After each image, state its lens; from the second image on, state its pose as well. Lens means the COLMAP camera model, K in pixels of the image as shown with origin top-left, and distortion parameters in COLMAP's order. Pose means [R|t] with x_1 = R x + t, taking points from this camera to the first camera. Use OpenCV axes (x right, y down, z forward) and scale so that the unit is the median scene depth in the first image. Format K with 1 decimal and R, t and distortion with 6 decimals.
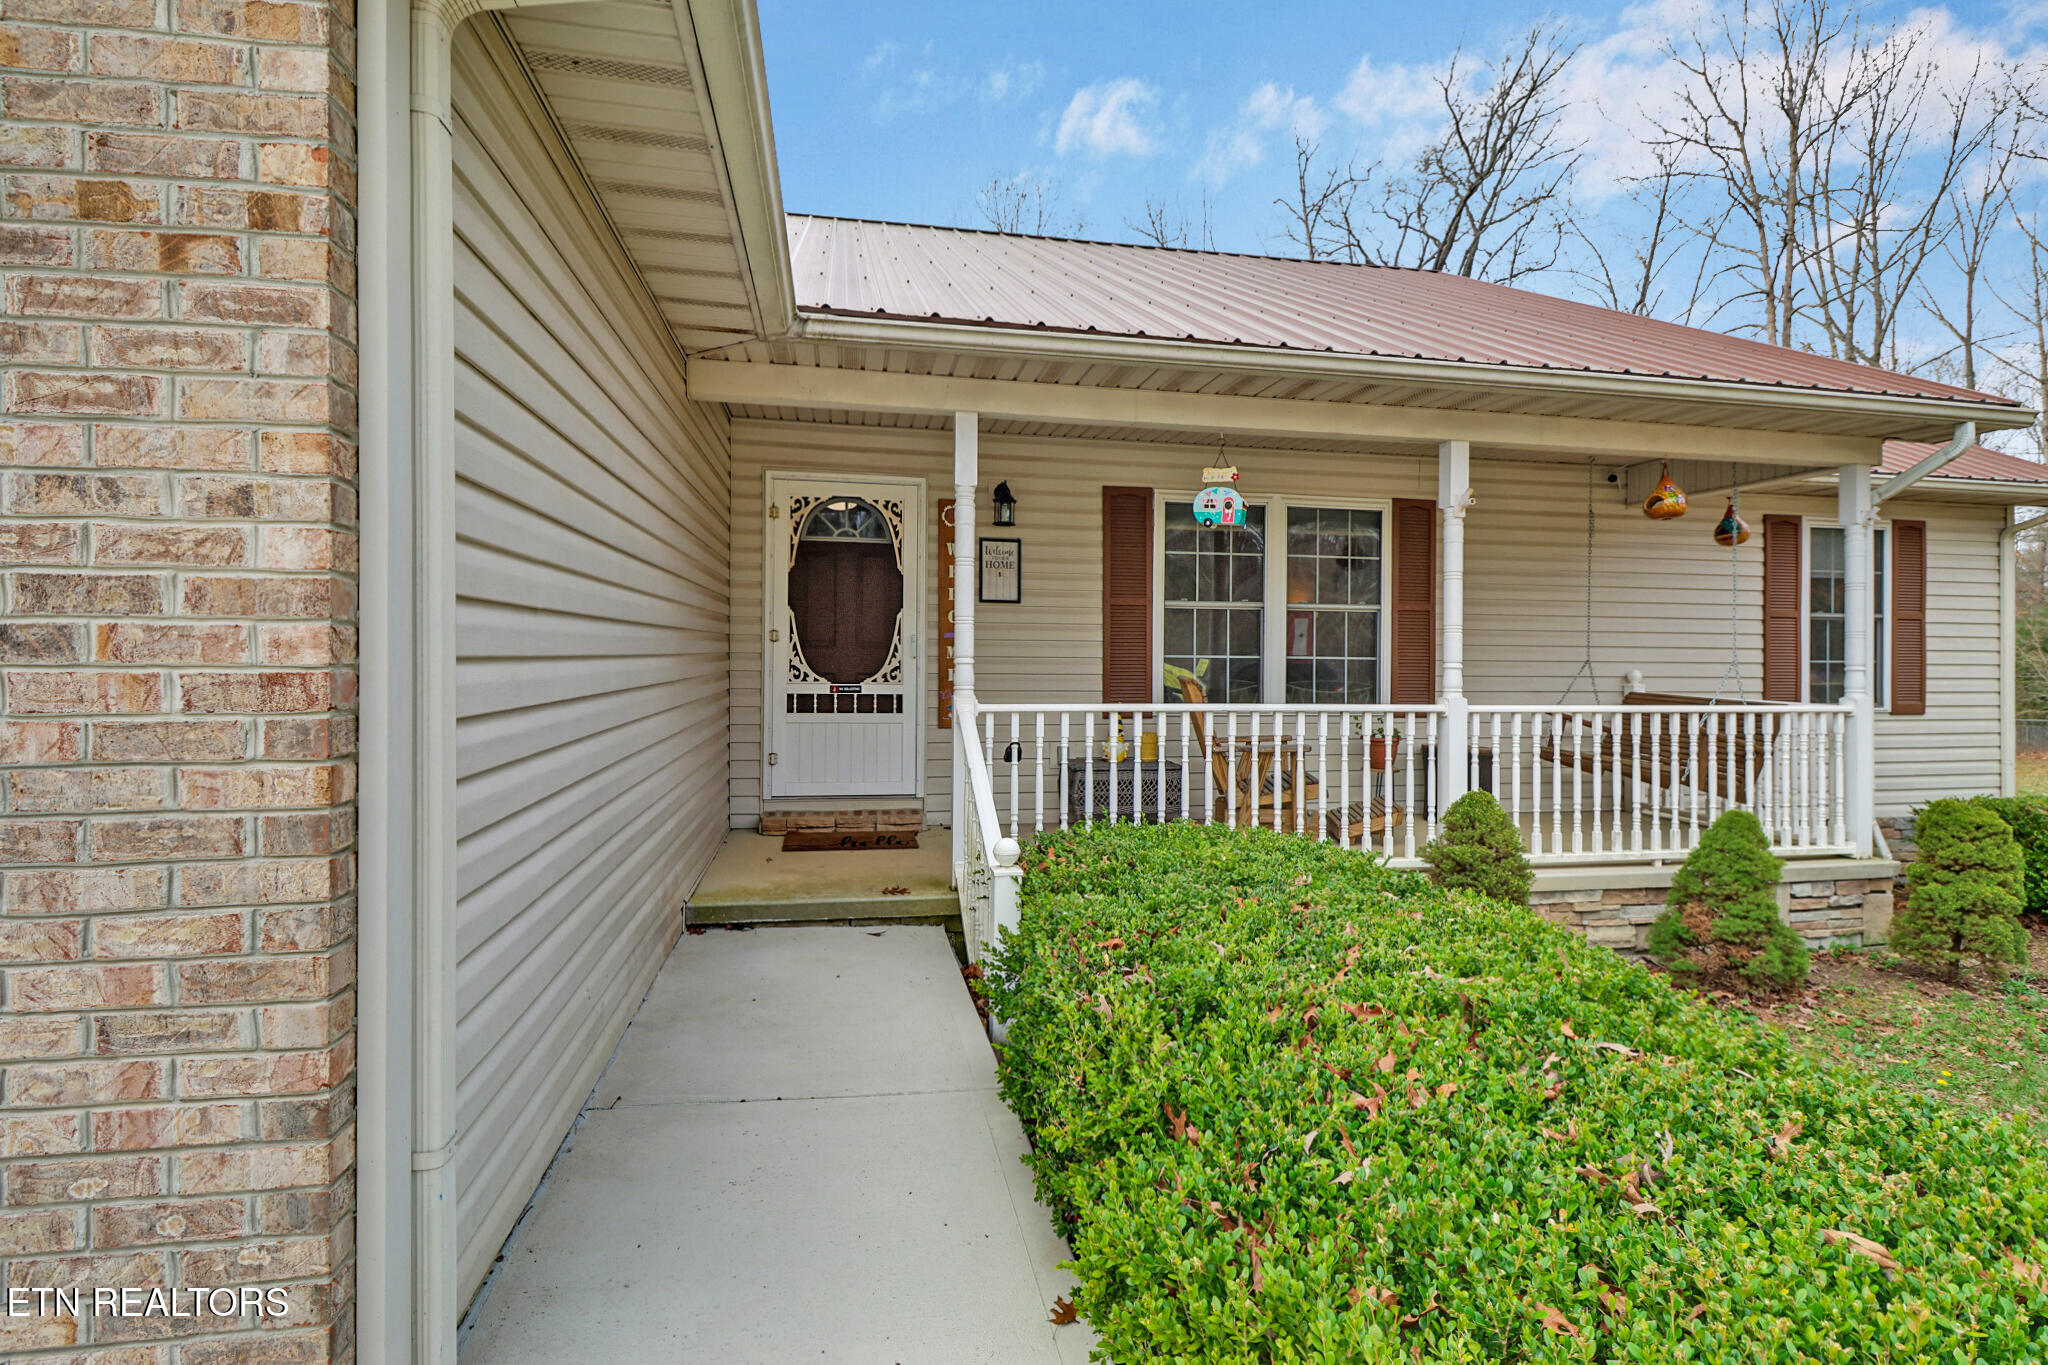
lens RADIAL K [[1026.2, 0, 1054.5], [0, 1026.2, 675.1], [0, 0, 1]] dist [-0.023599, 0.000231]
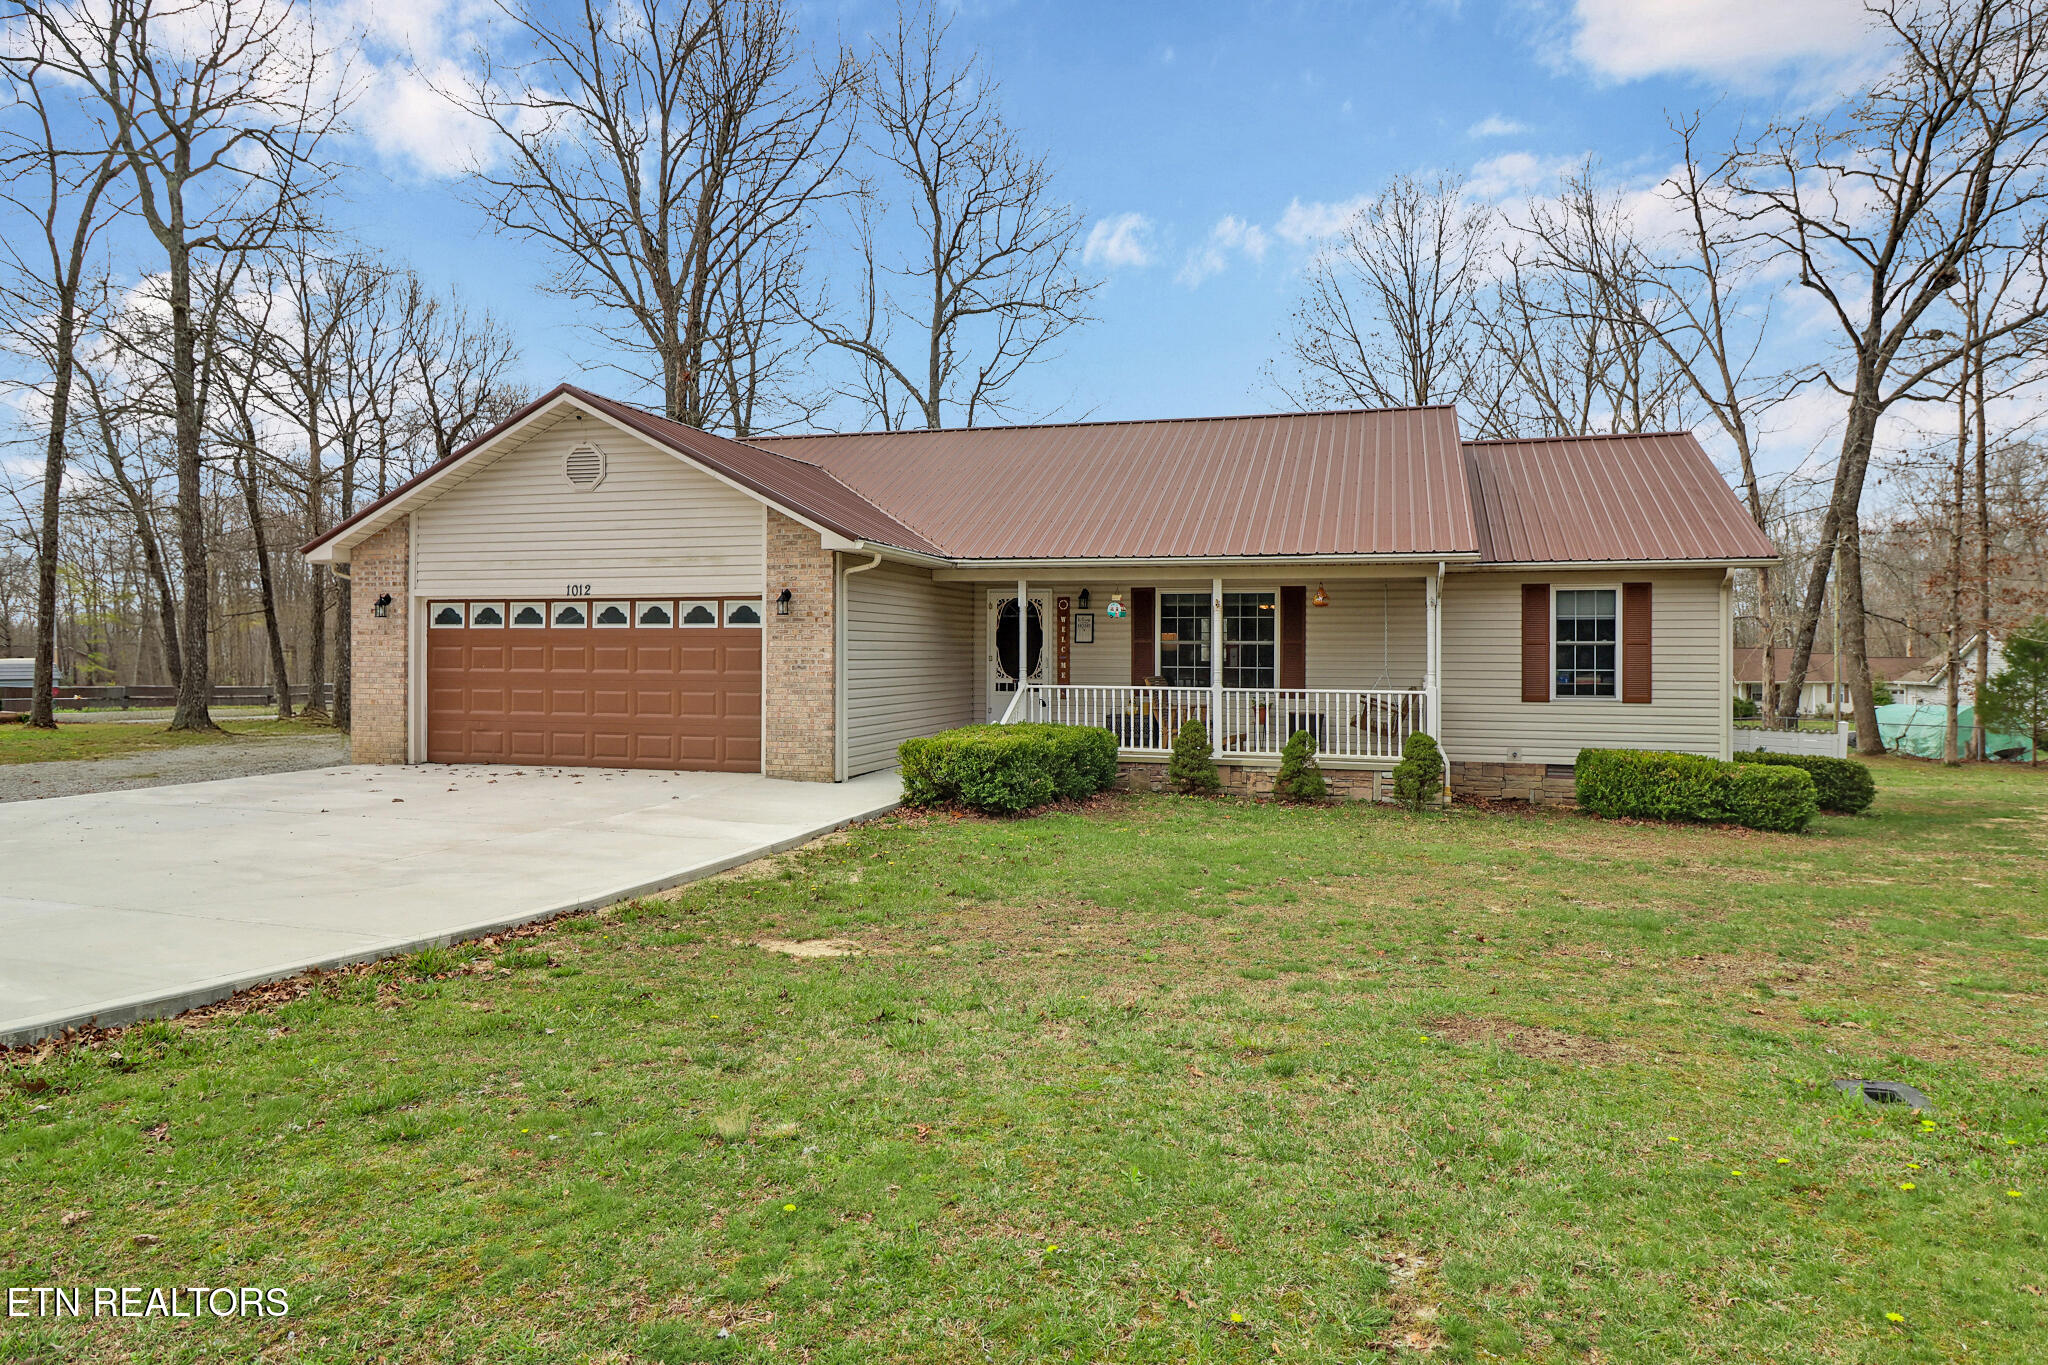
lens RADIAL K [[1288.8, 0, 1024.0], [0, 1288.8, 682.5], [0, 0, 1]] dist [-0.057903, -0.000243]
pose [[0.881175, 0.010644, -0.472670, 1.112918], [-0.008356, 0.999941, 0.006941, 0.000404], [0.472716, -0.002167, 0.881212, -1.485564]]
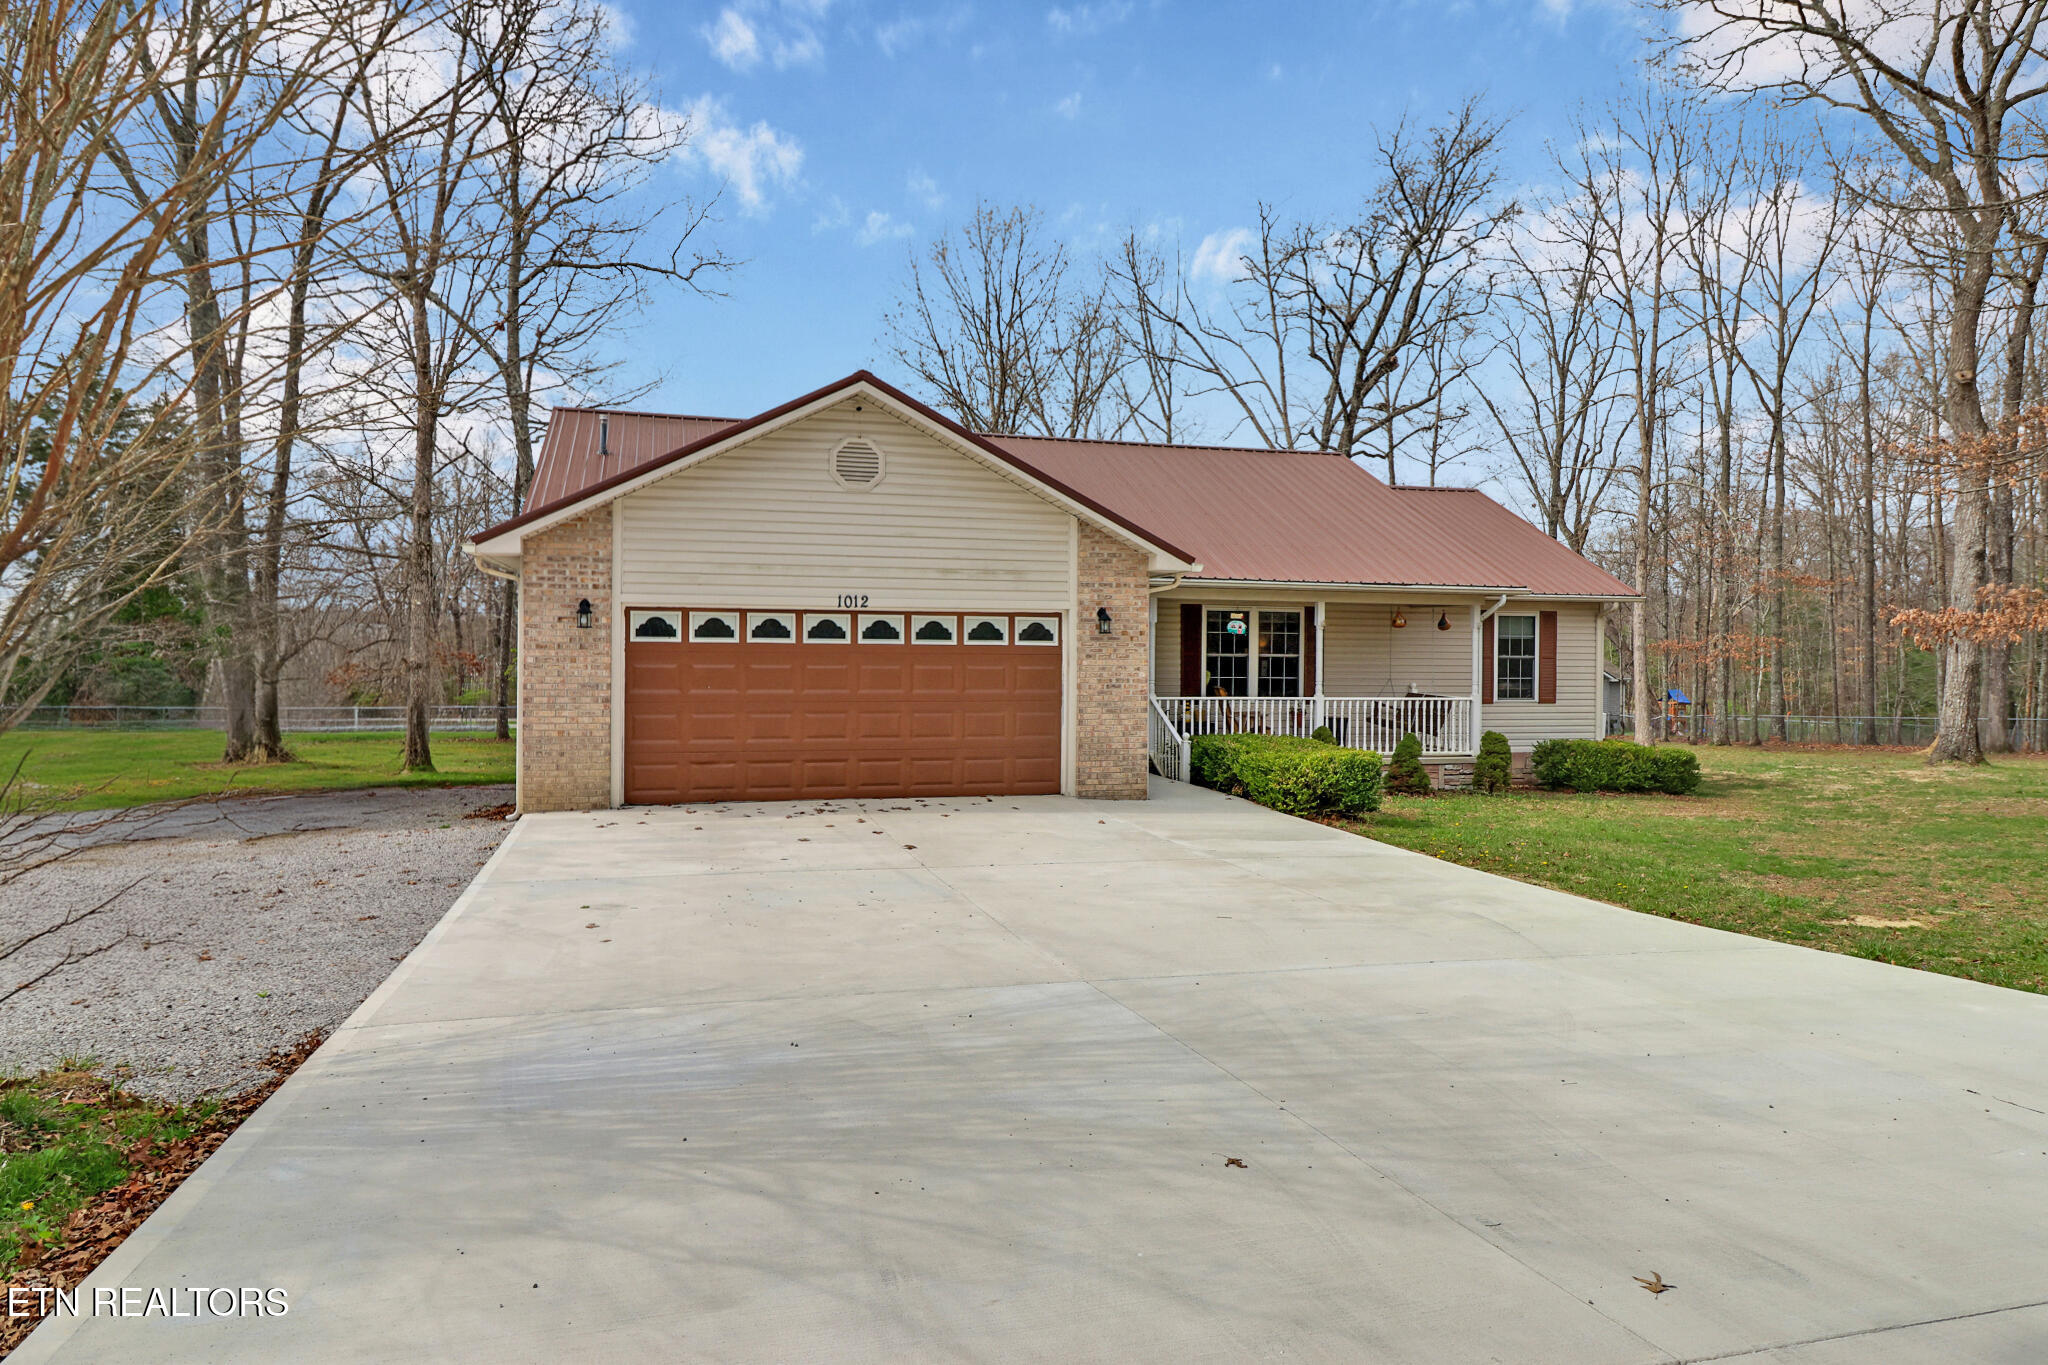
lens RADIAL K [[1288.8, 0, 1024.0], [0, 1288.8, 682.5], [0, 0, 1]] dist [-0.057903, -0.000243]
pose [[0.998532, 0.002612, 0.054110, -0.466013], [-0.003151, 0.999946, 0.009881, -0.033034], [-0.054081, -0.010037, 0.998486, -1.901033]]
